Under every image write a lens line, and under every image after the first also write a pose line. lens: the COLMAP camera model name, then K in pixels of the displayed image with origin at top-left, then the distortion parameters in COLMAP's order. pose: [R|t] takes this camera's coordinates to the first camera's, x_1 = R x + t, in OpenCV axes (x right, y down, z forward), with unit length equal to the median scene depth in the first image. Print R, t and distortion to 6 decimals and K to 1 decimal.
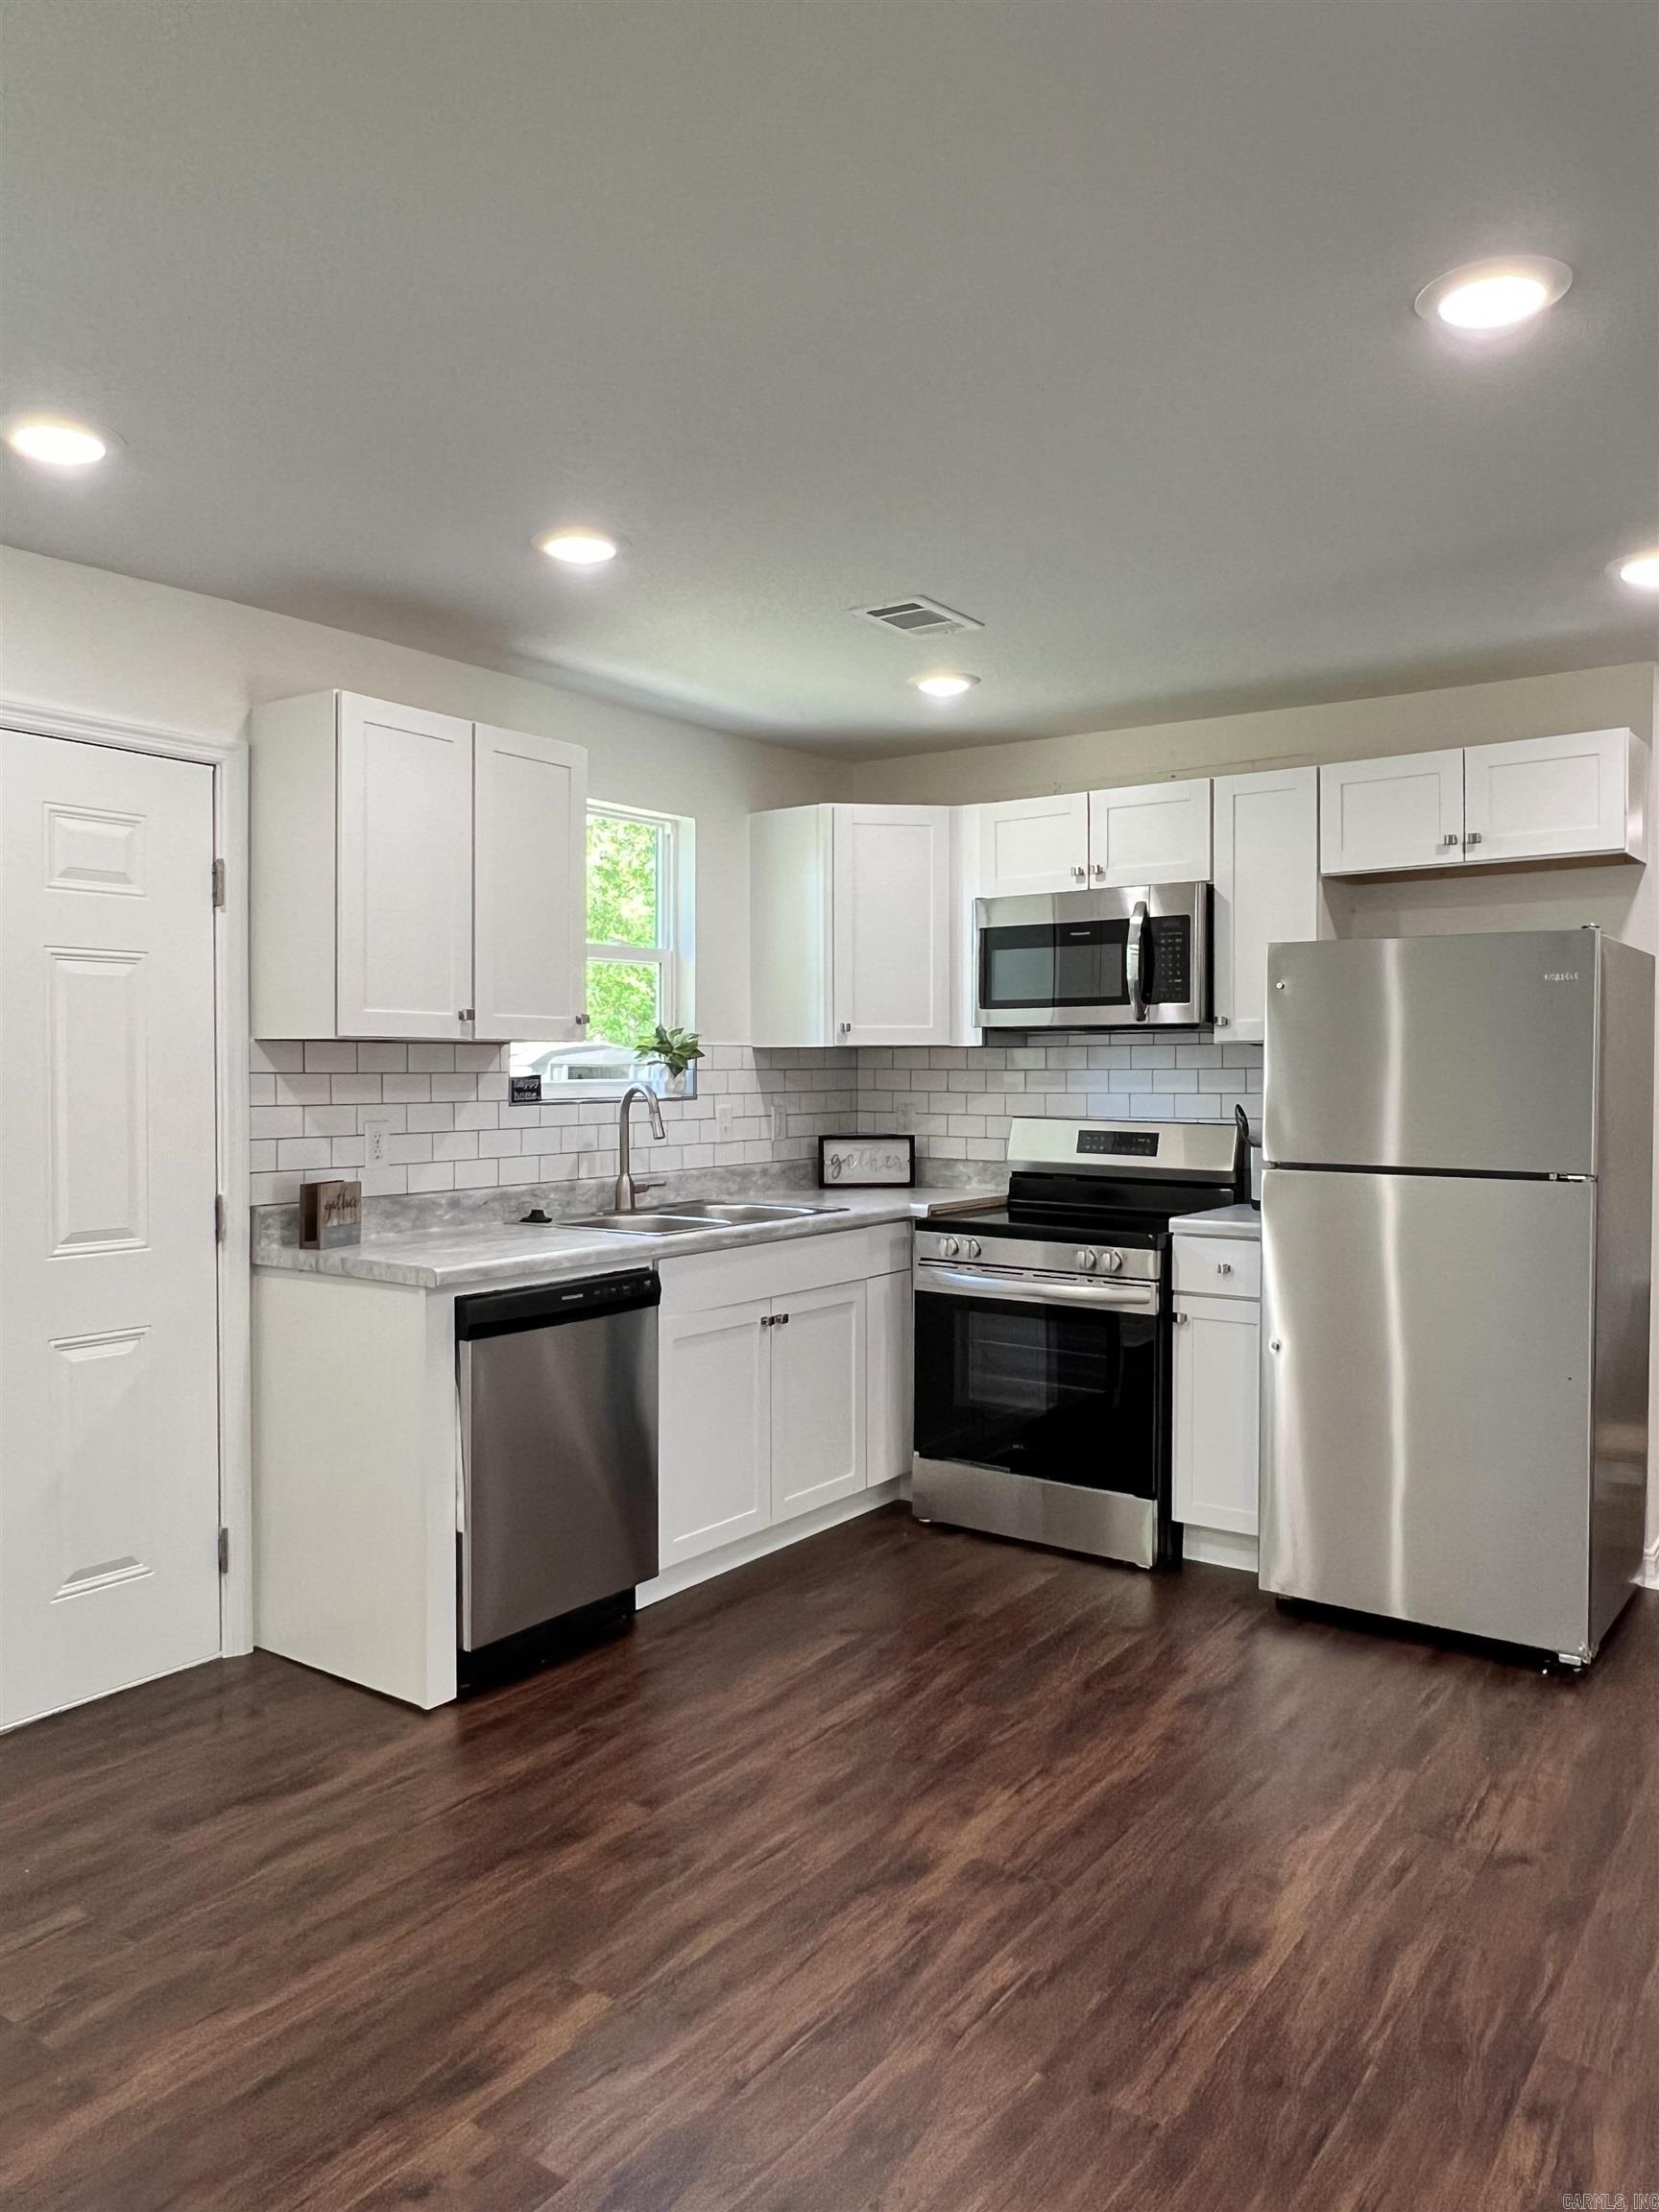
lens RADIAL K [[1560.1, 0, 821.7], [0, 1560.1, 1091.0], [0, 0, 1]] dist [0.005613, -0.005057]
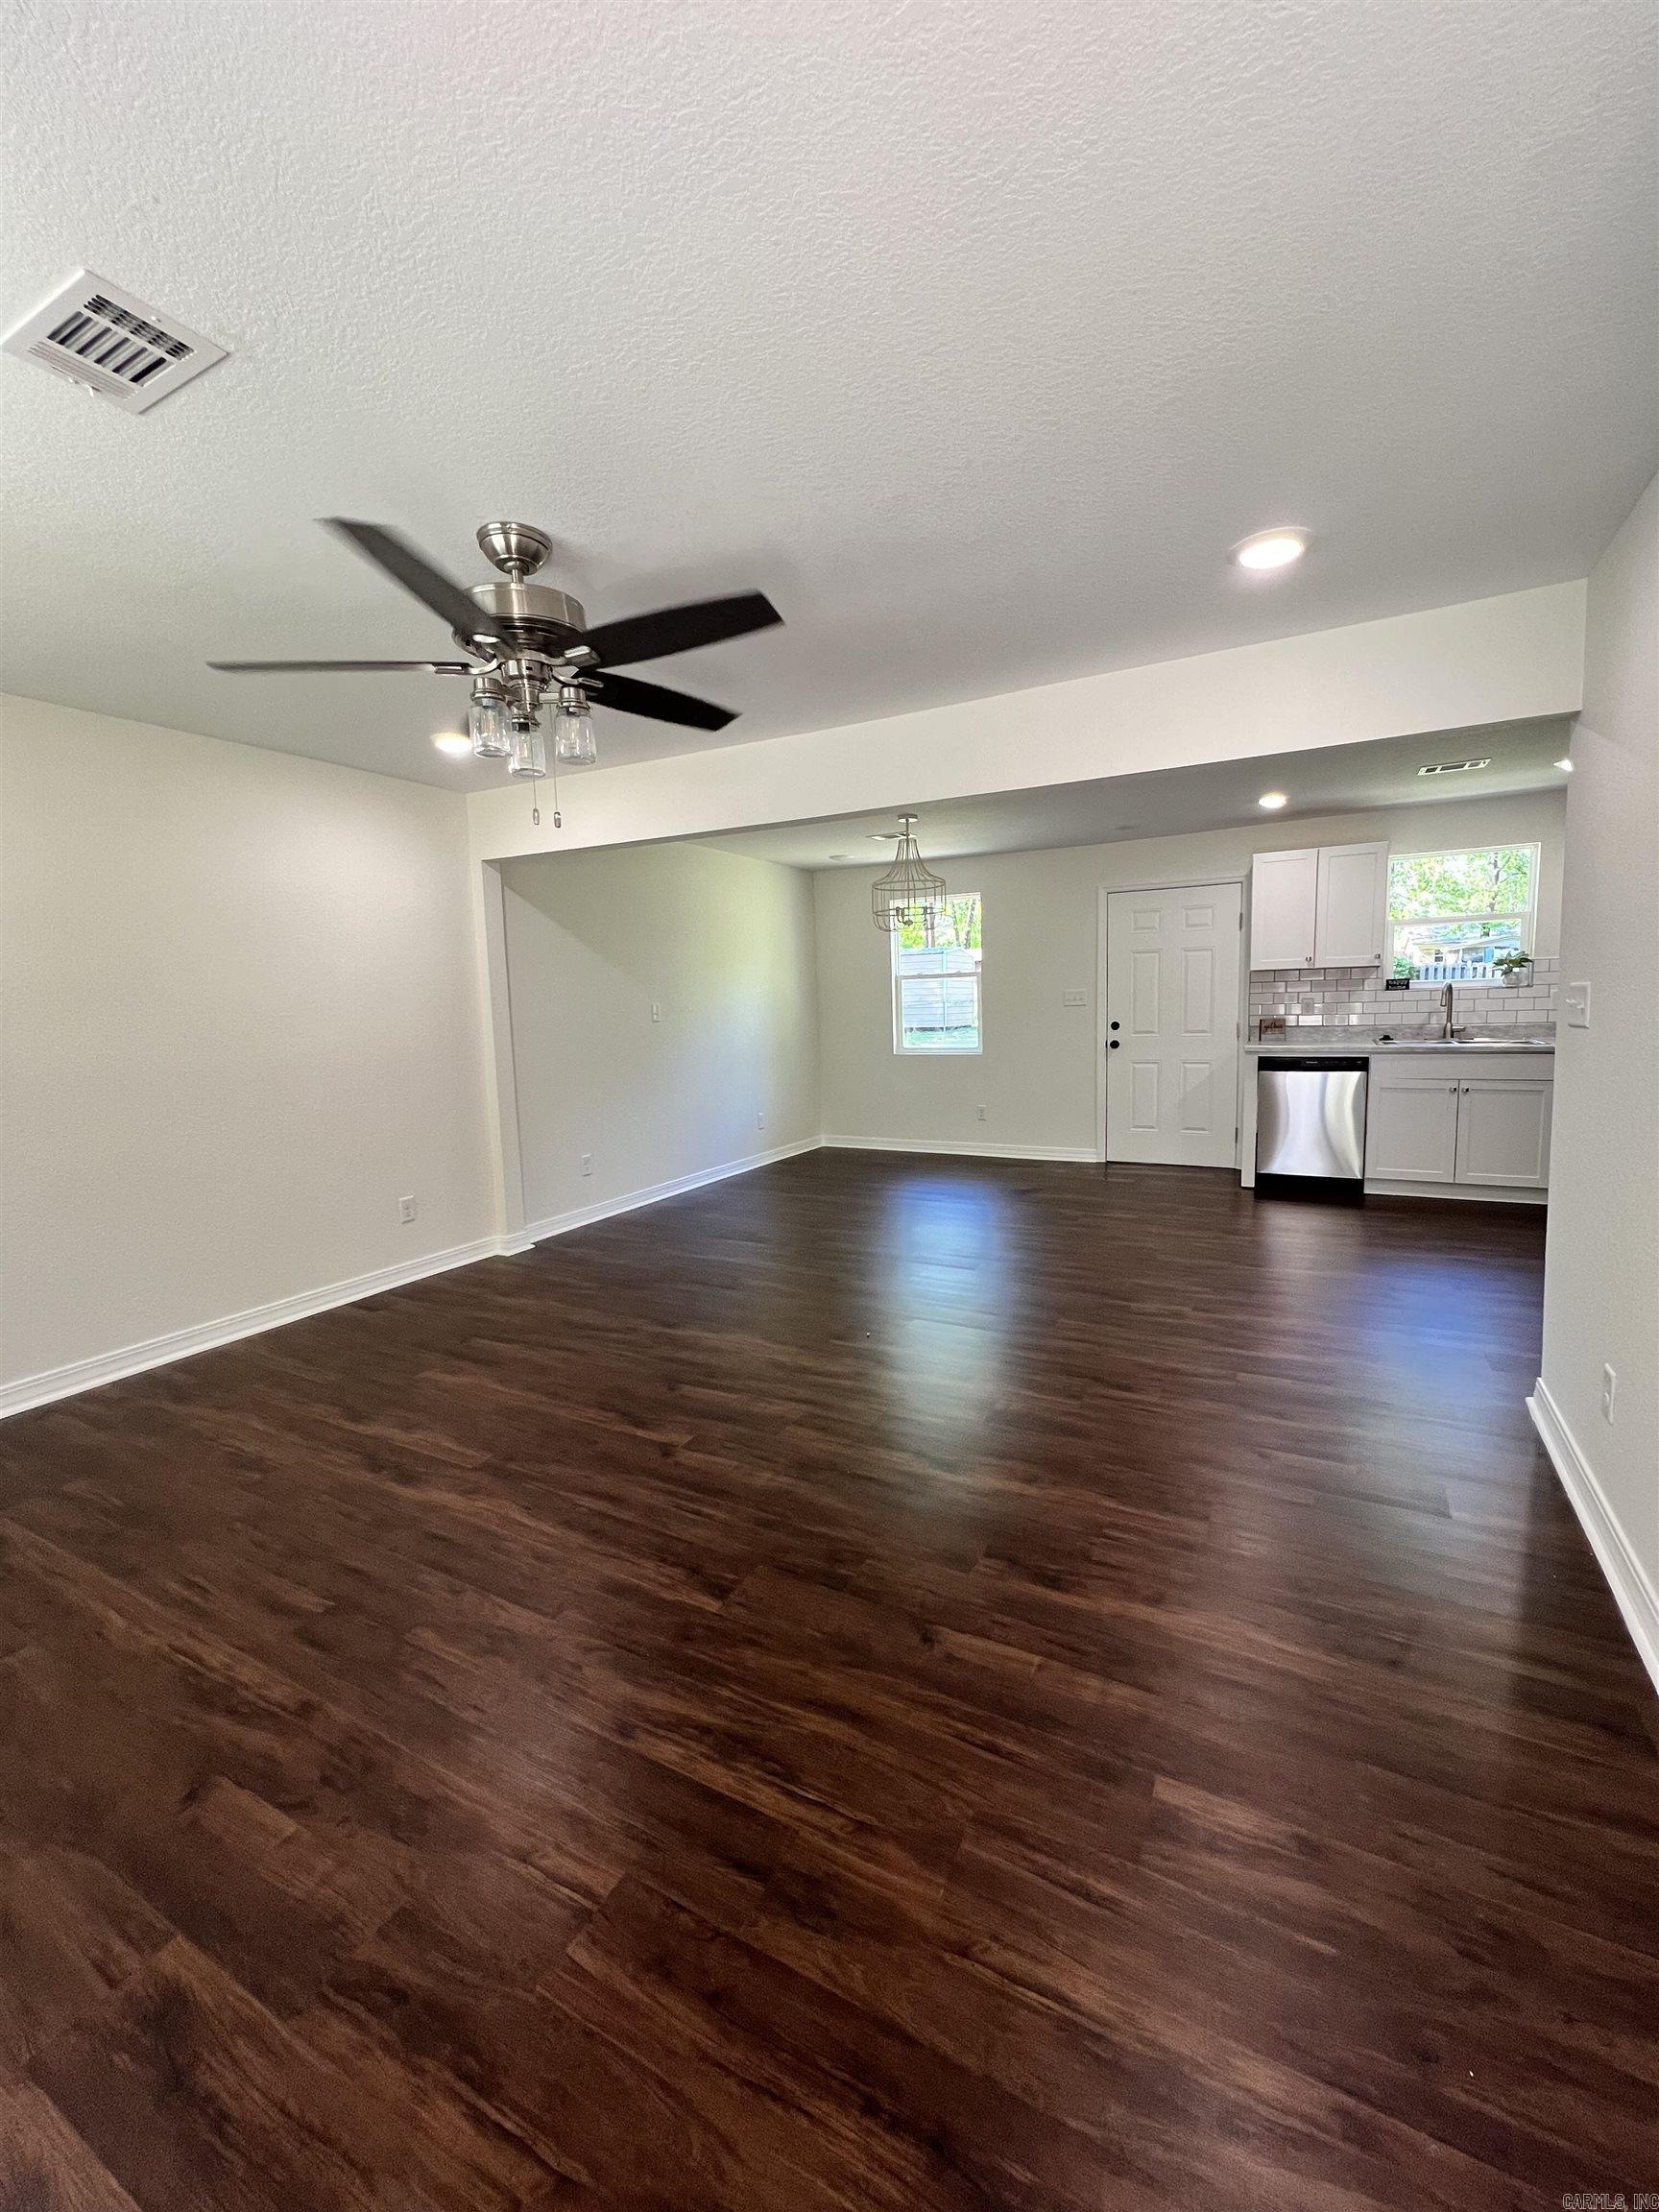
lens RADIAL K [[879.3, 0, 829.5], [0, 879.3, 1106.0], [0, 0, 1]] dist [0.000505, -0.000173]
pose [[0.129578, 0.125460, -0.983600, 1.166788], [0.021388, 0.991379, 0.129270, -0.010954], [0.991338, -0.037788, 0.125778, -0.038710]]
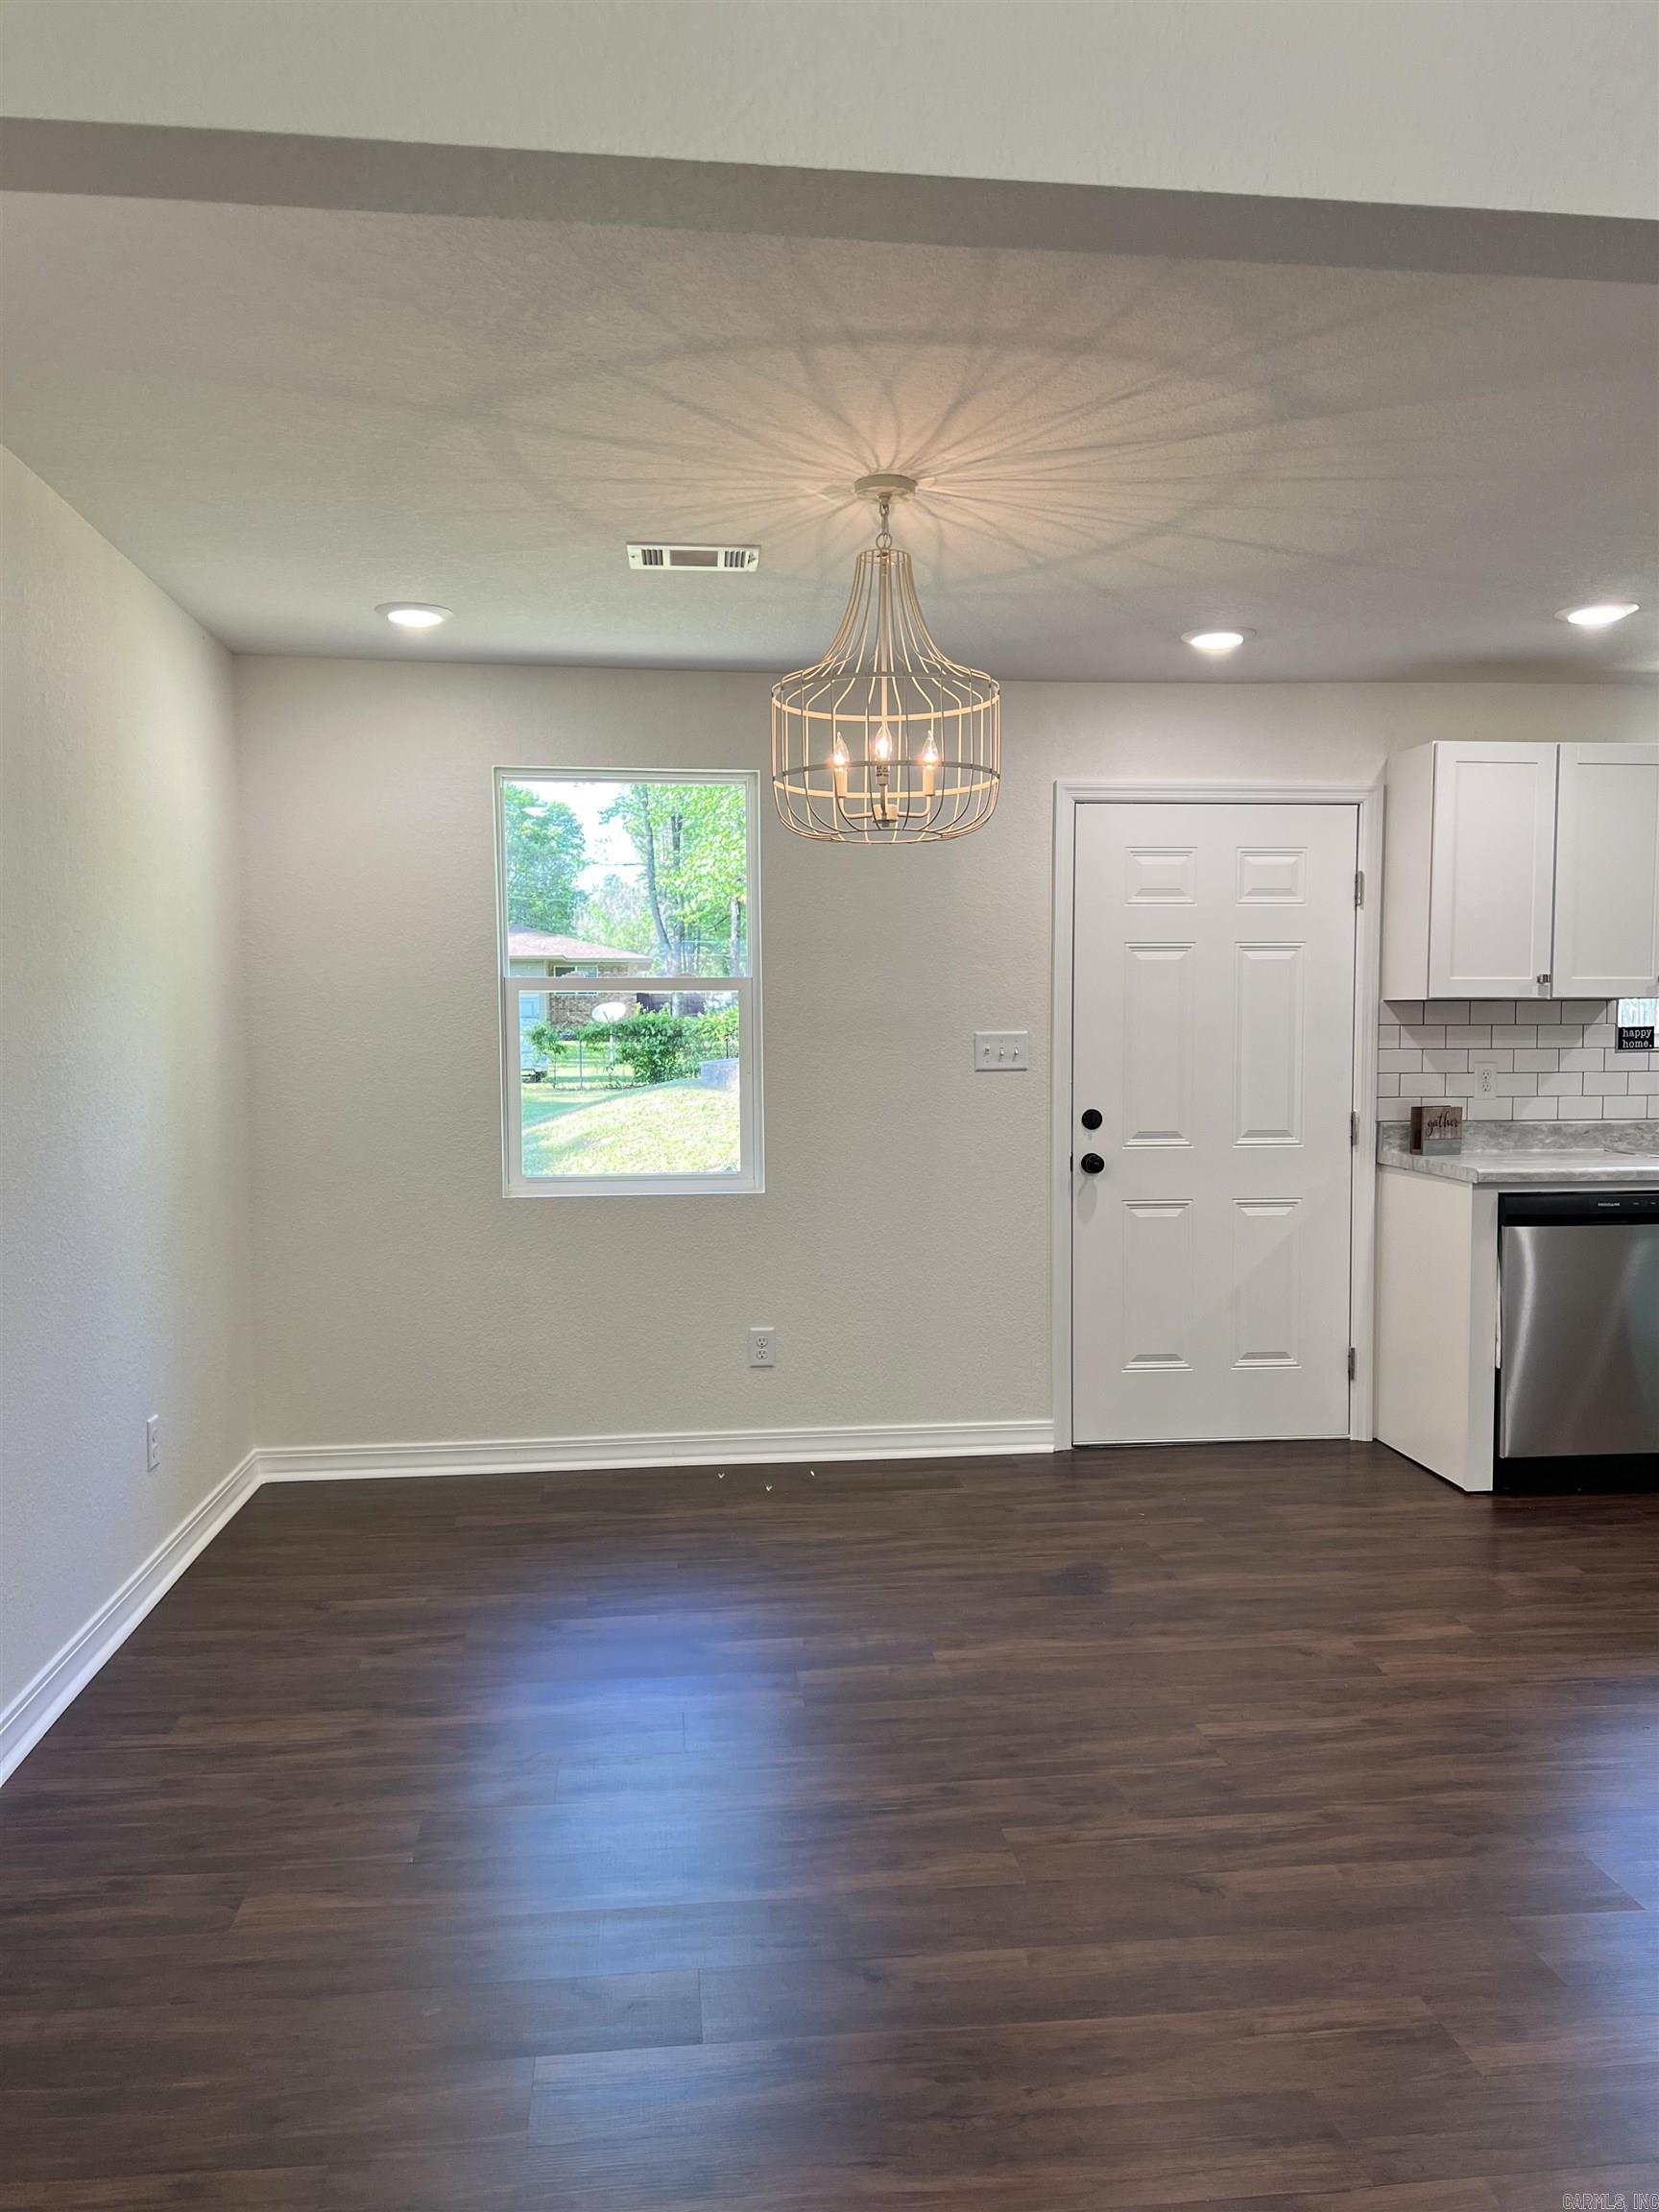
lens RADIAL K [[1666.4, 0, 836.3], [0, 1666.4, 1113.9], [0, 0, 1]] dist [0.024777, 0.000049]
pose [[0.675212, 0.040191, -0.736528, 0.374576], [-0.008364, 0.998867, 0.046838, 0.001823], [0.737576, -0.025465, 0.674784, -0.329823]]
